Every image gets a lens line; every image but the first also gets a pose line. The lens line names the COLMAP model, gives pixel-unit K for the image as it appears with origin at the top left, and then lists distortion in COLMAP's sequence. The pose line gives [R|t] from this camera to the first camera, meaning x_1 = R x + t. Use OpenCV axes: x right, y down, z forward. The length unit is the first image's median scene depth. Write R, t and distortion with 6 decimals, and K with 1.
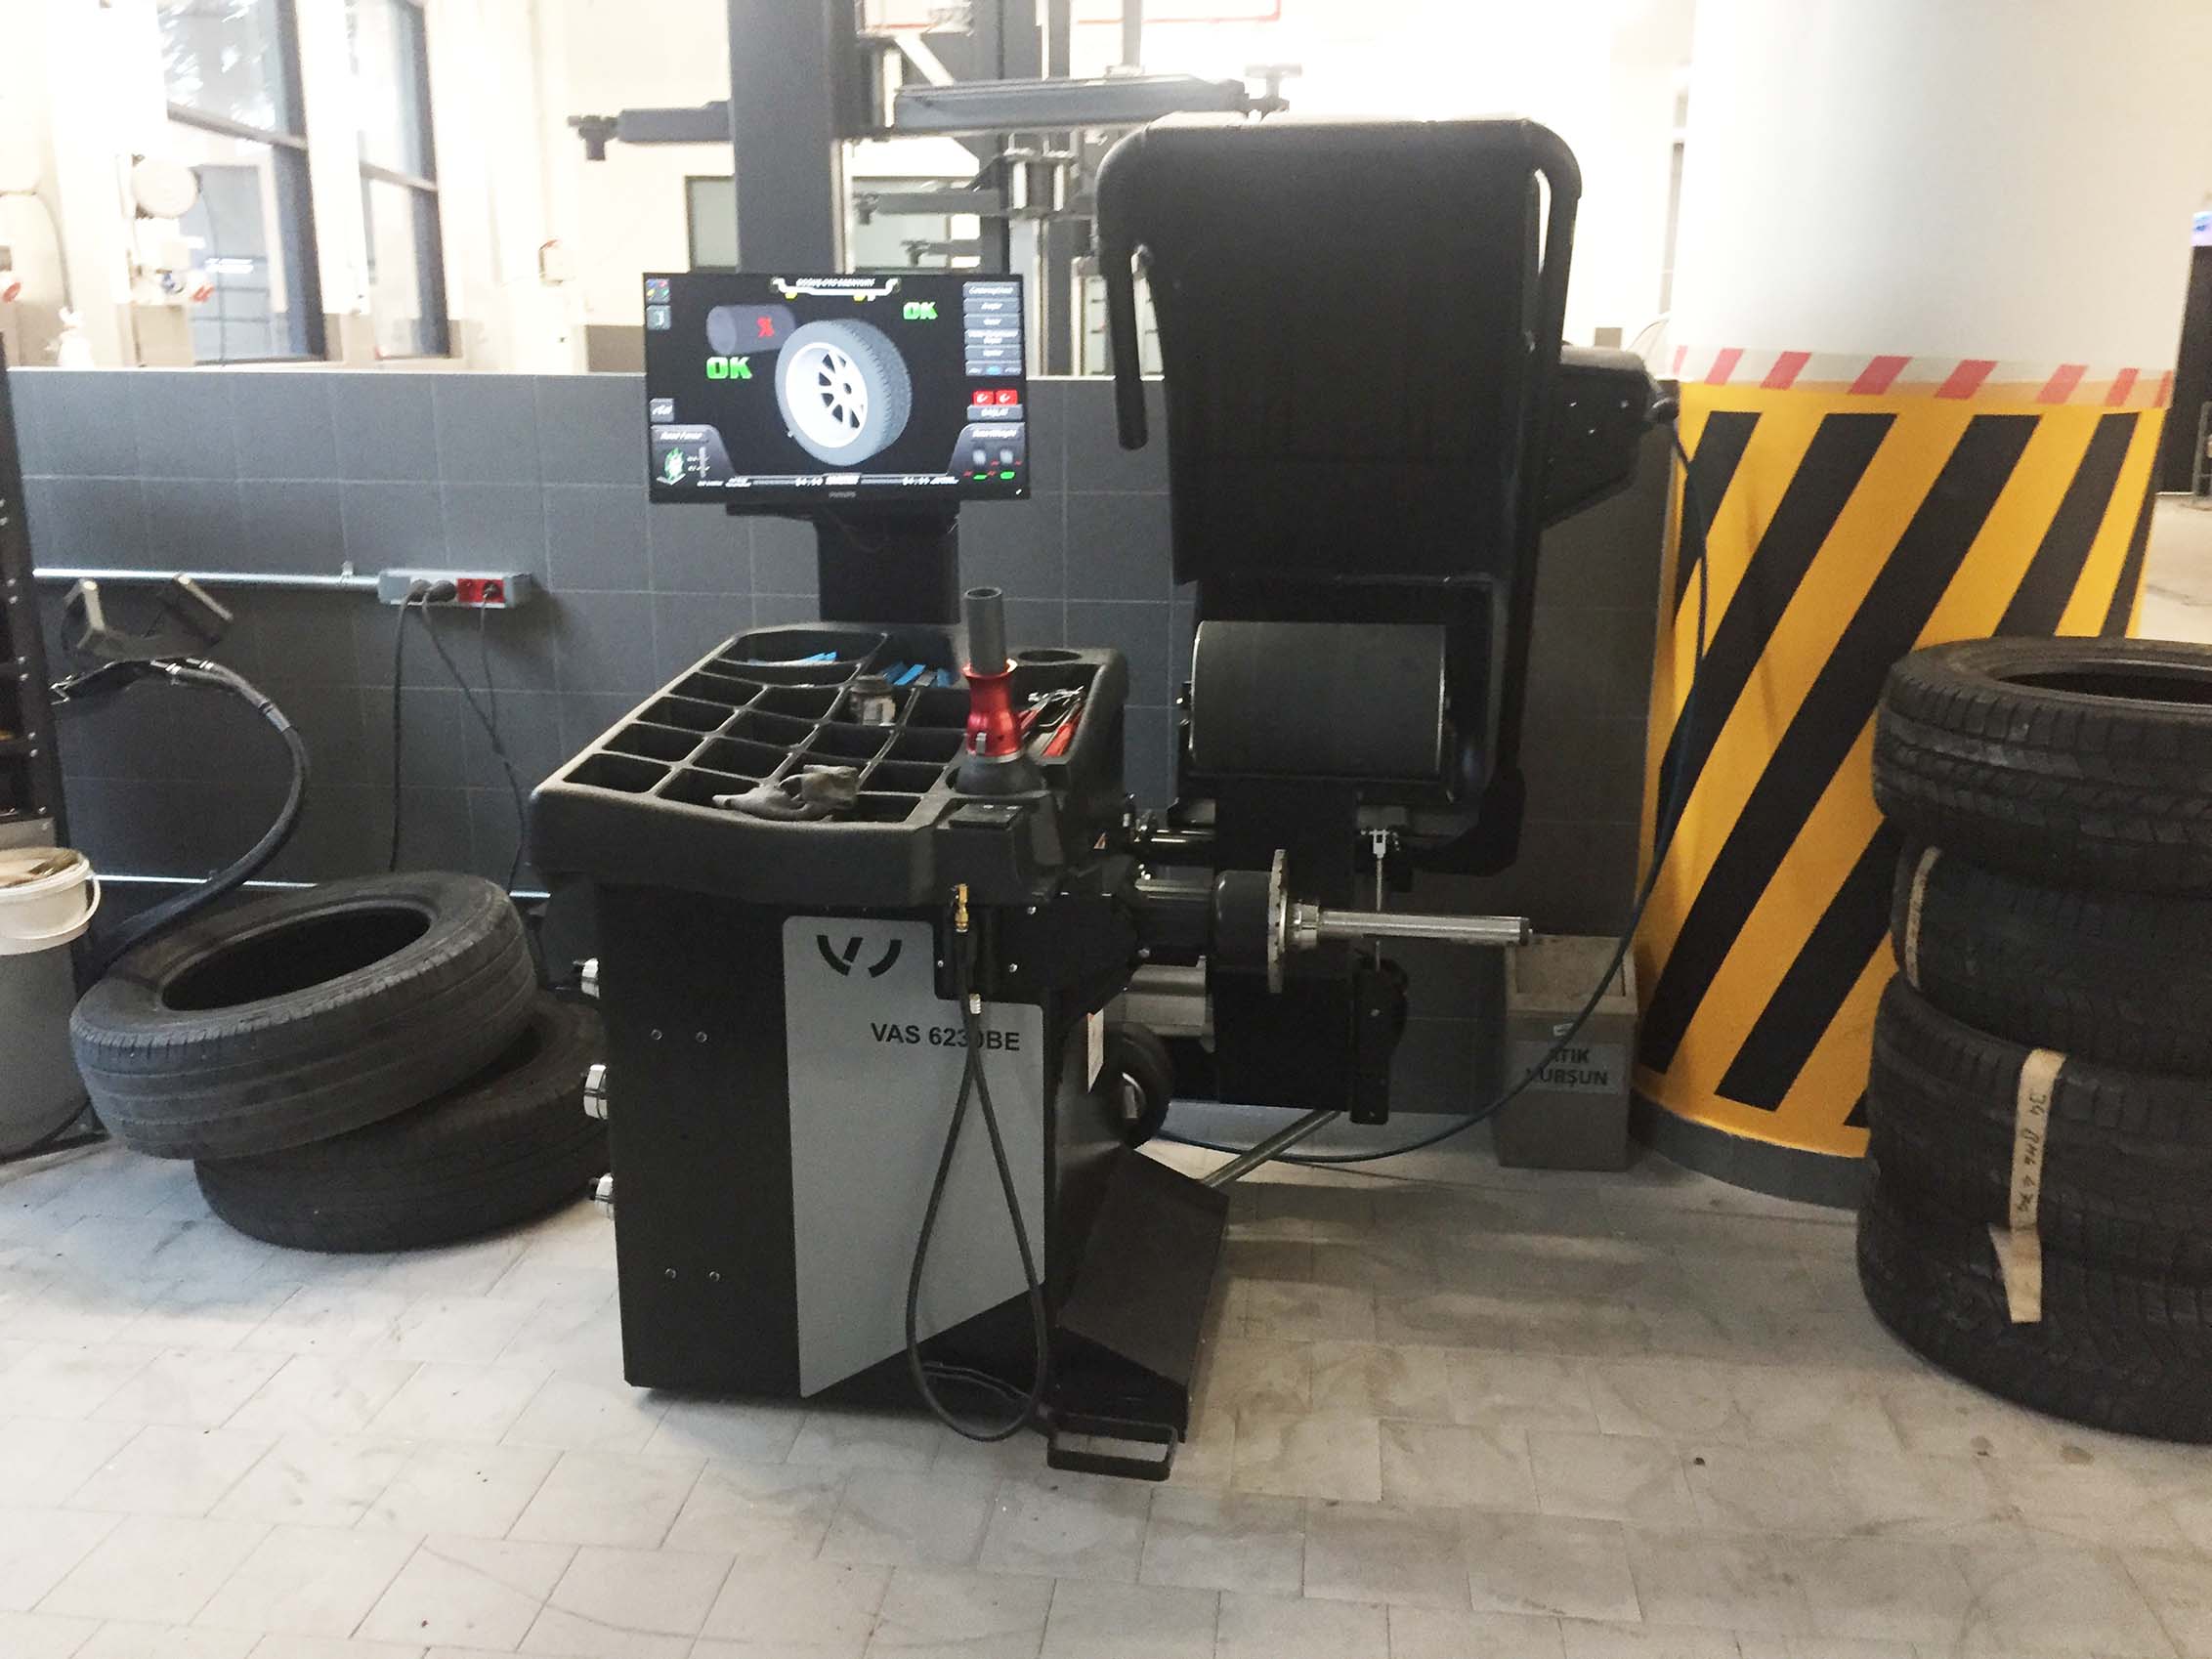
lens RADIAL K [[1891.8, 0, 1112.3], [0, 1891.8, 823.5], [0, 0, 1]] dist [0.097778, -0.140006]
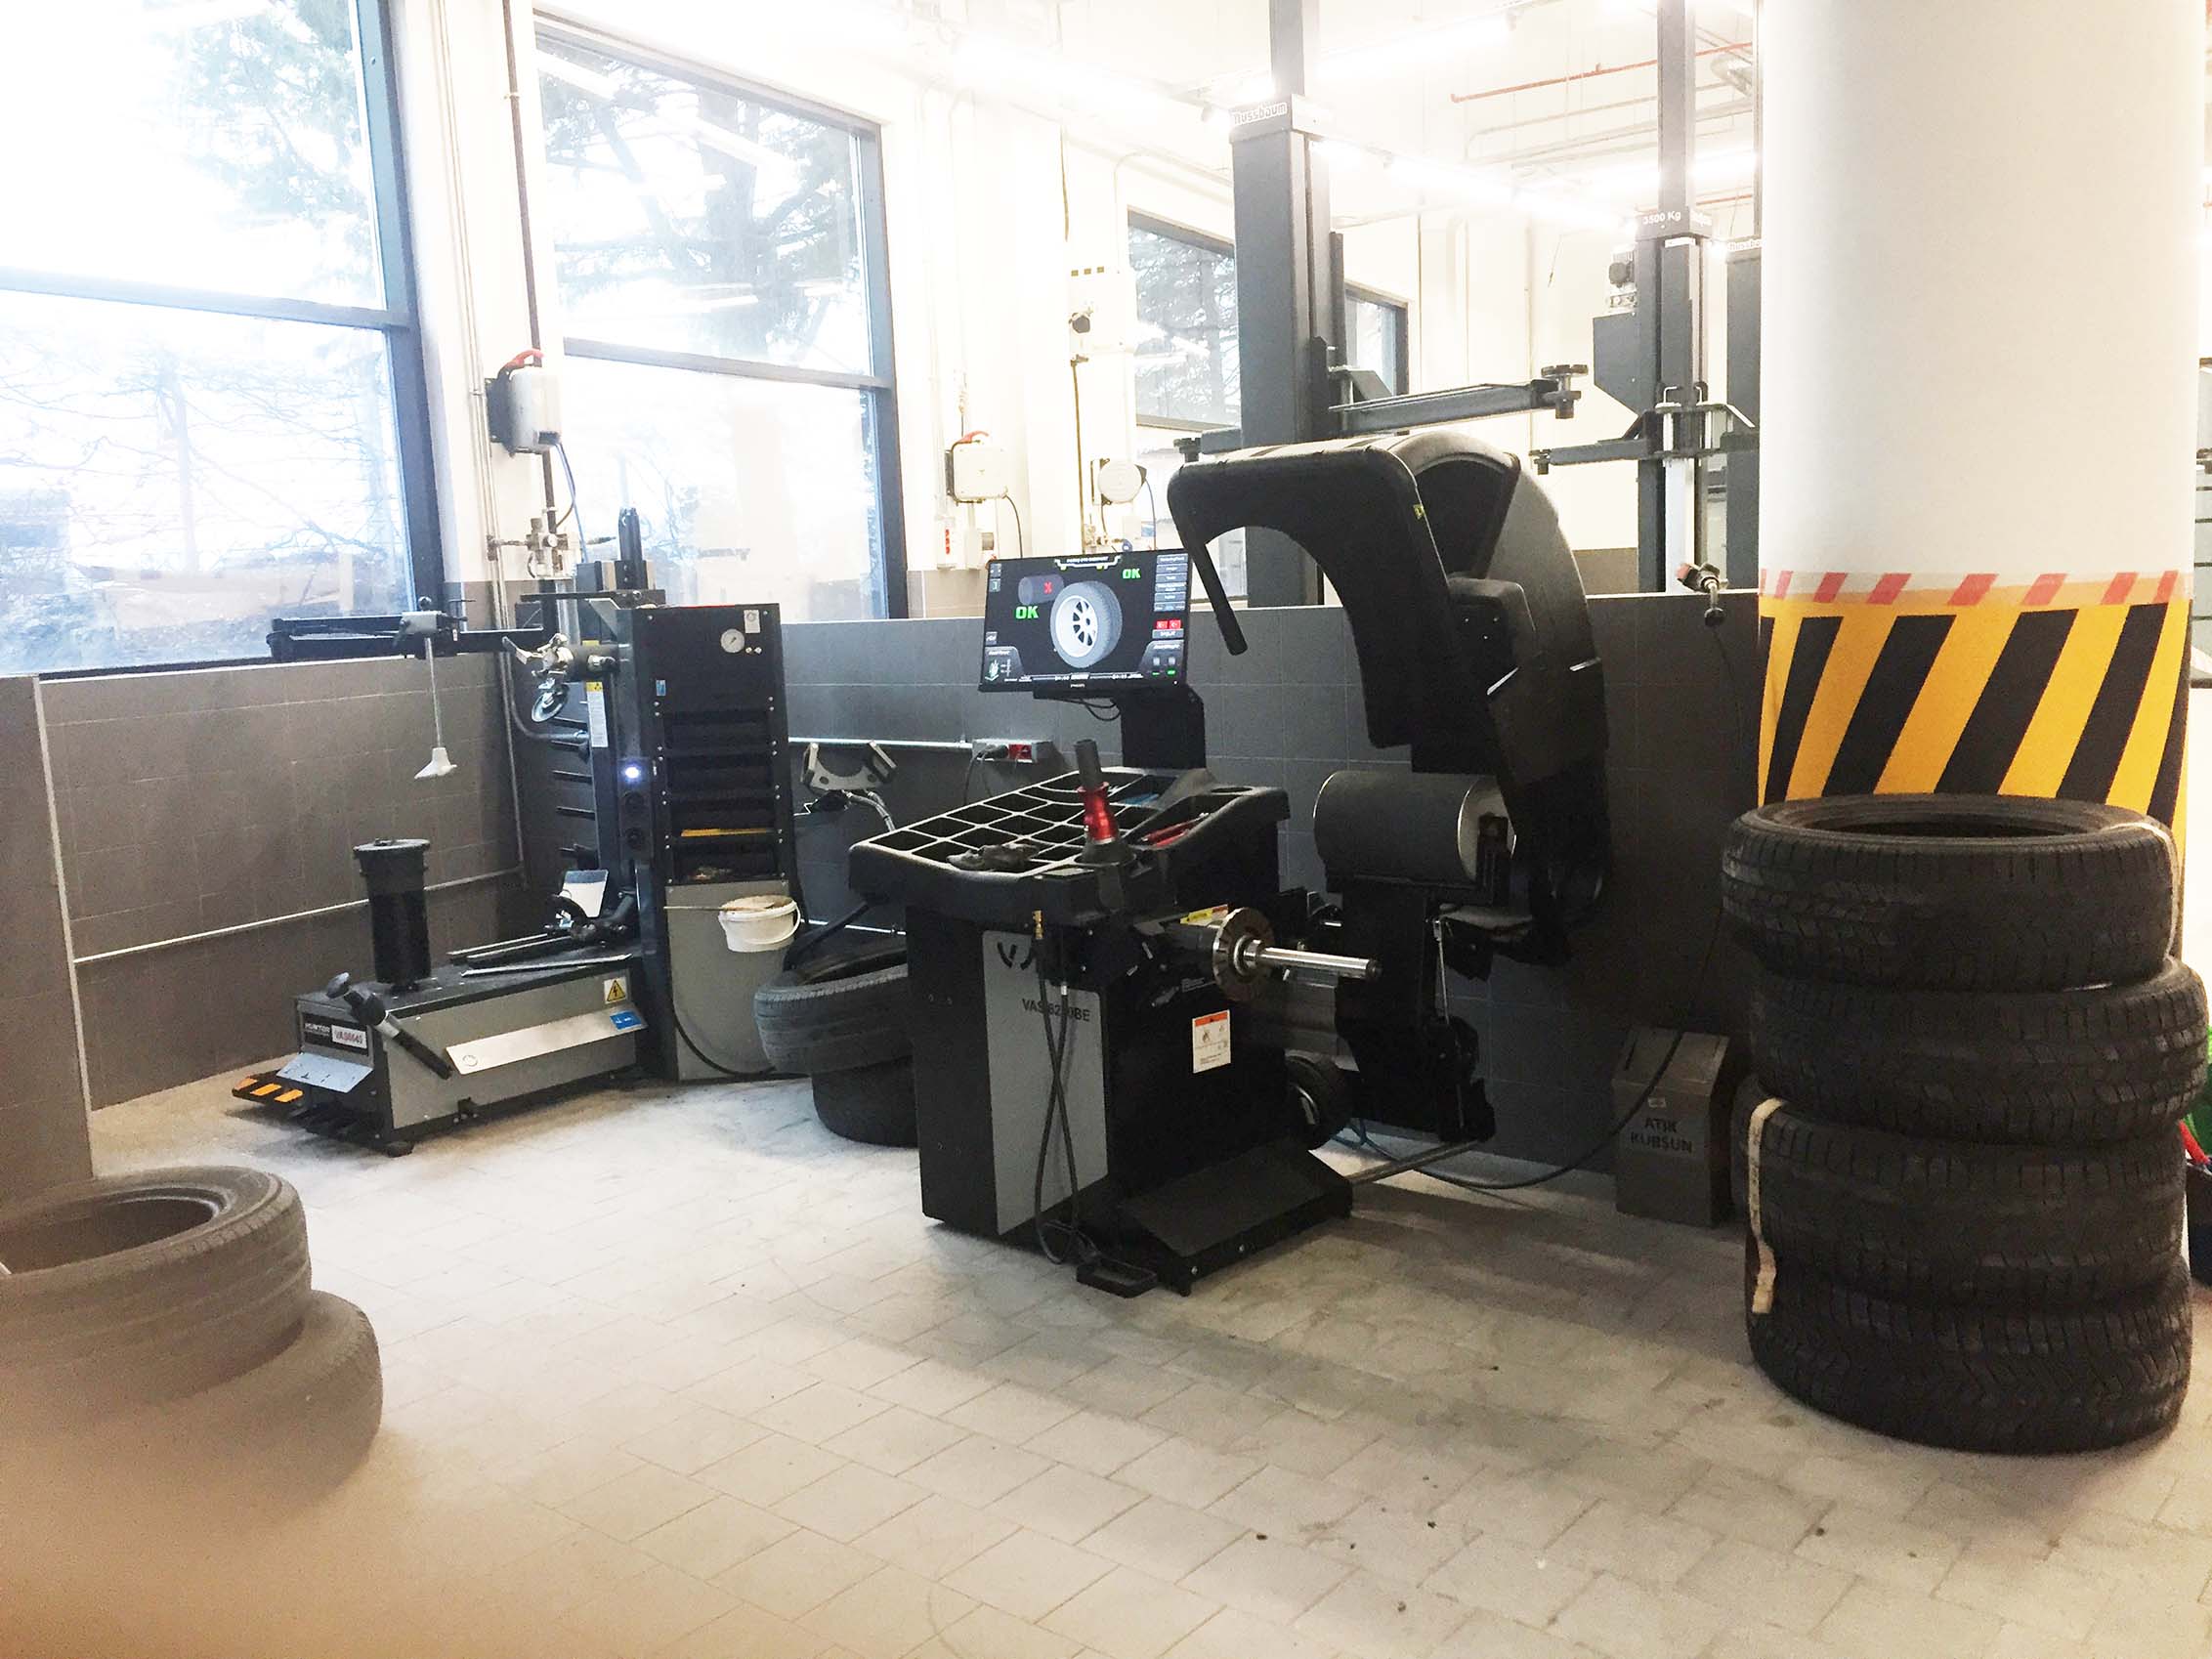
lens RADIAL K [[1862.7, 0, 1103.7], [0, 1862.7, 820.6], [0, 0, 1]] dist [0.085968, -0.122137]
pose [[0.837932, 0.029752, -0.544963, 0.672787], [-0.088733, 0.992655, -0.082241, 0.064710], [0.538513, 0.117268, 0.834417, -0.279889]]
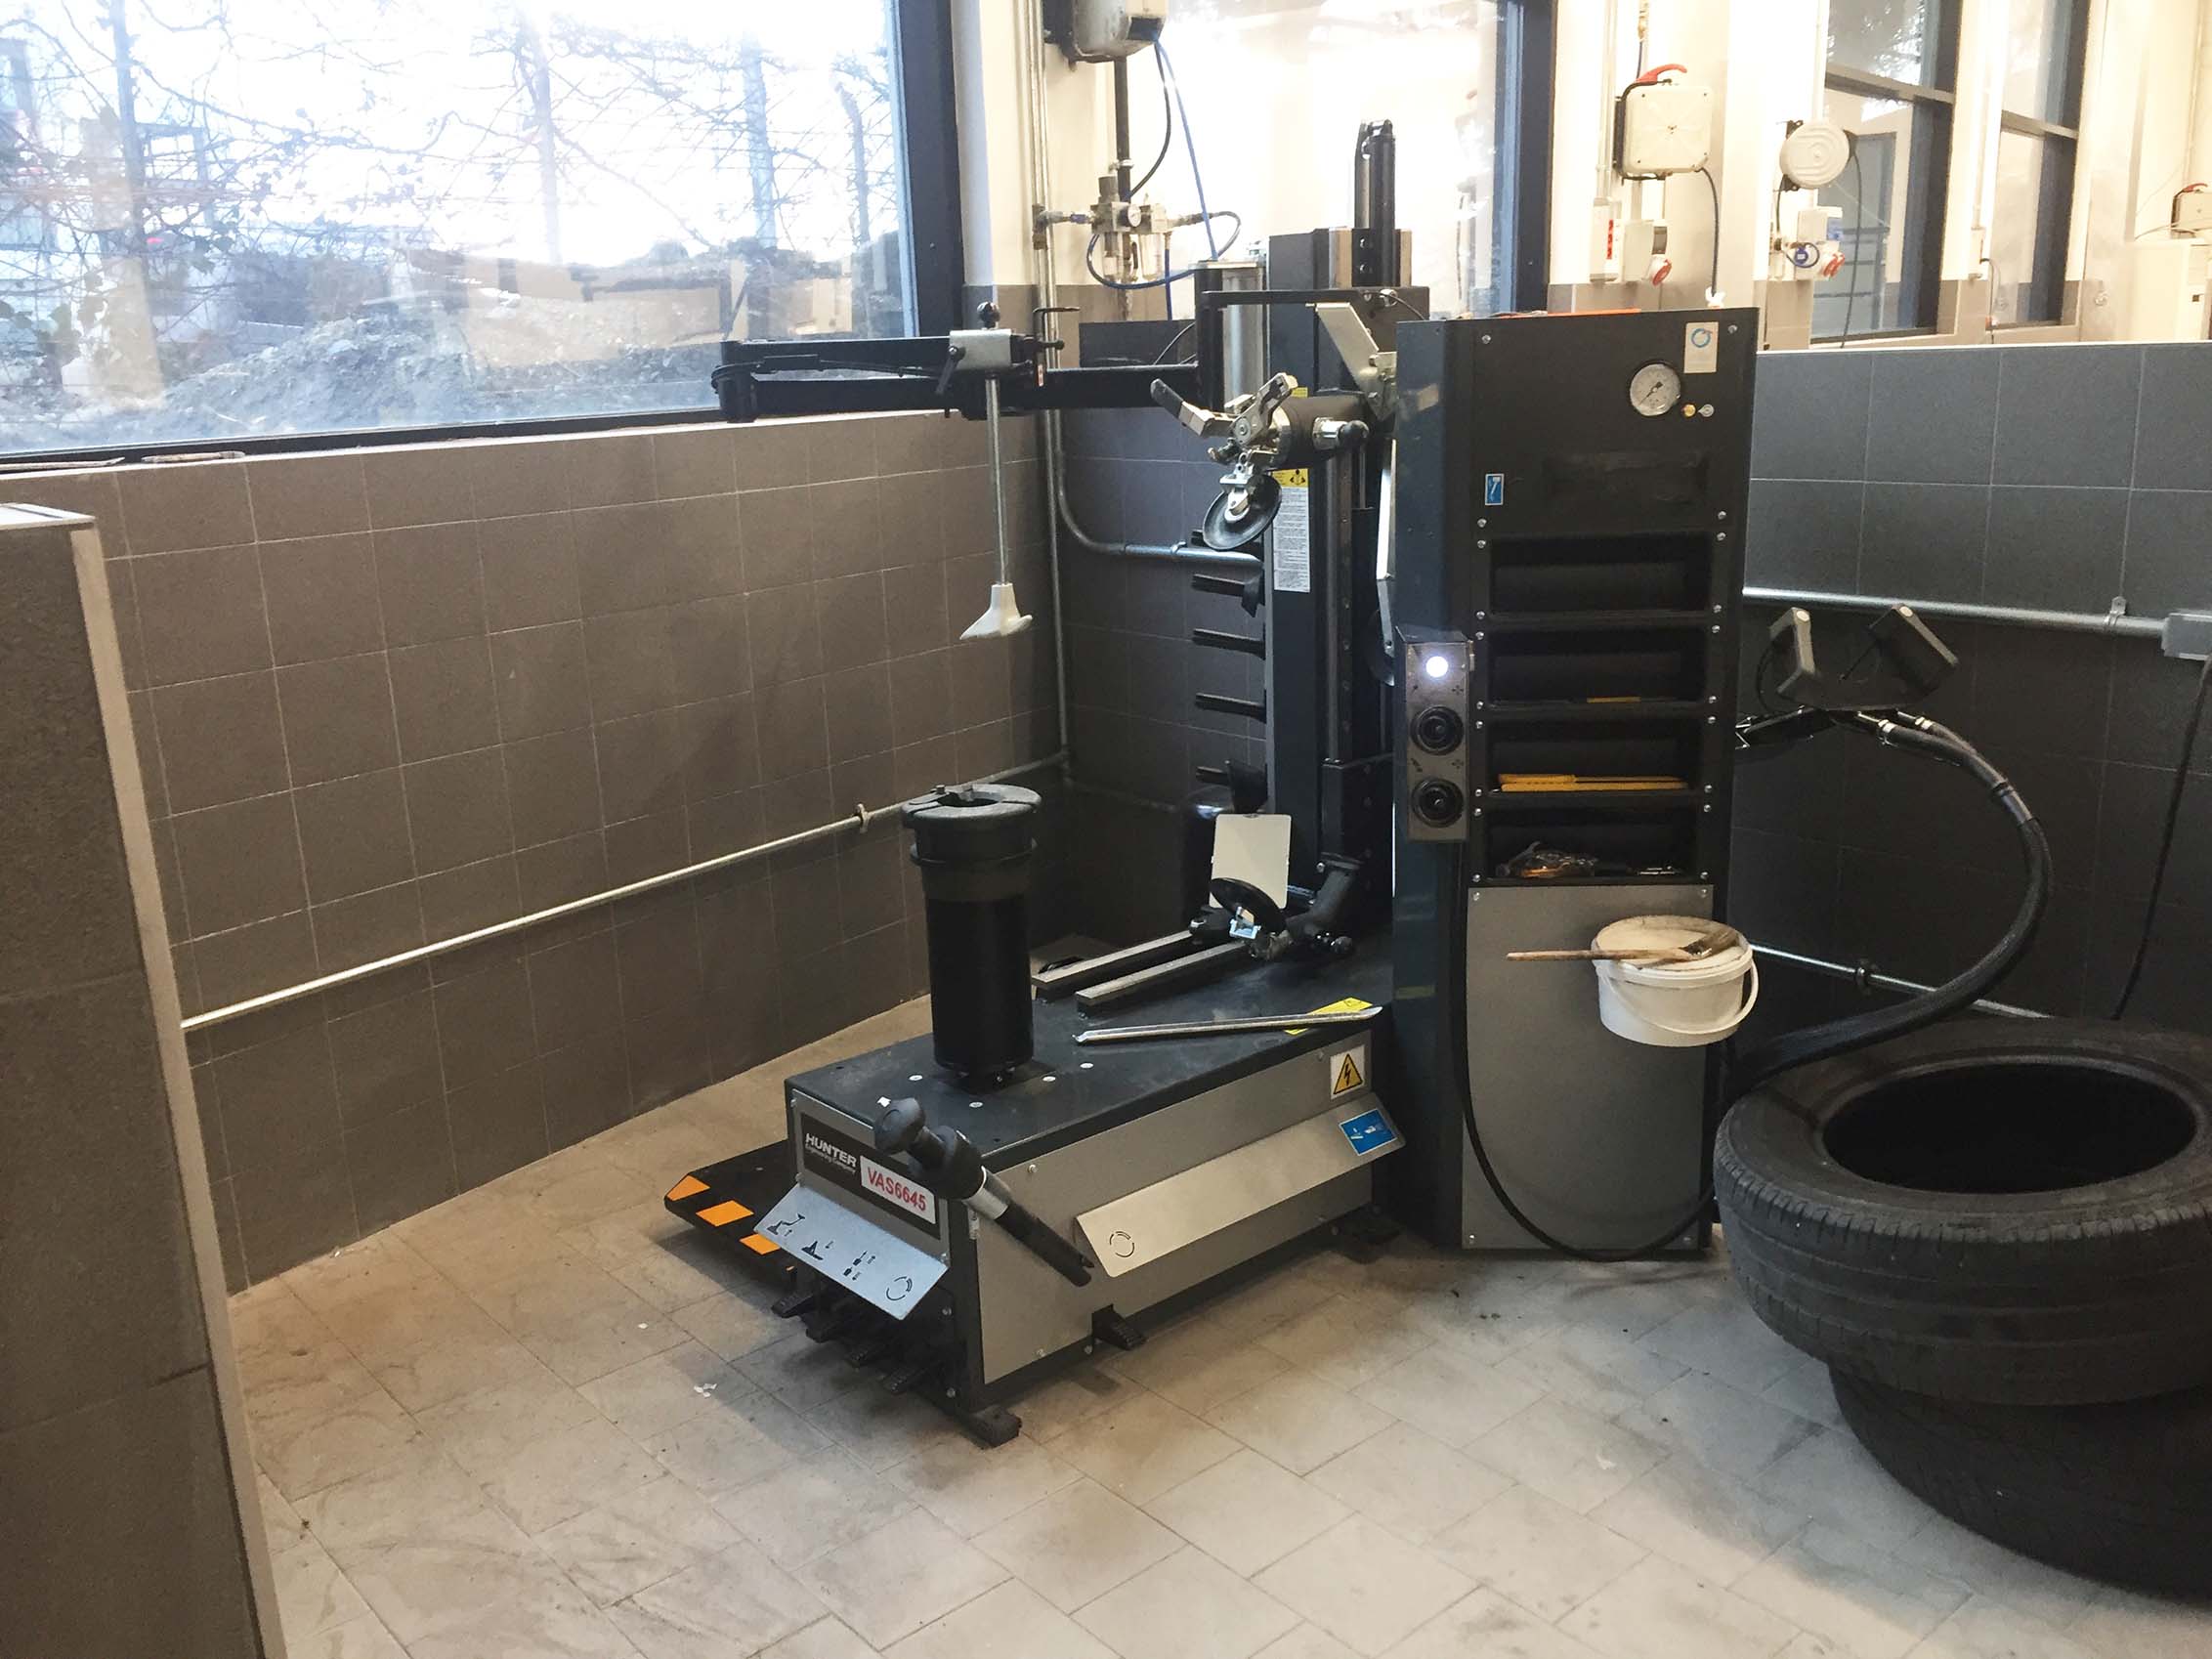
lens RADIAL K [[1862.7, 0, 1103.7], [0, 1862.7, 820.6], [0, 0, 1]] dist [0.085968, -0.122137]
pose [[0.735374, 0.140324, -0.662974, -0.230380], [-0.130243, 0.989353, 0.064938, -0.056352], [0.665028, 0.038594, 0.745820, 0.229093]]
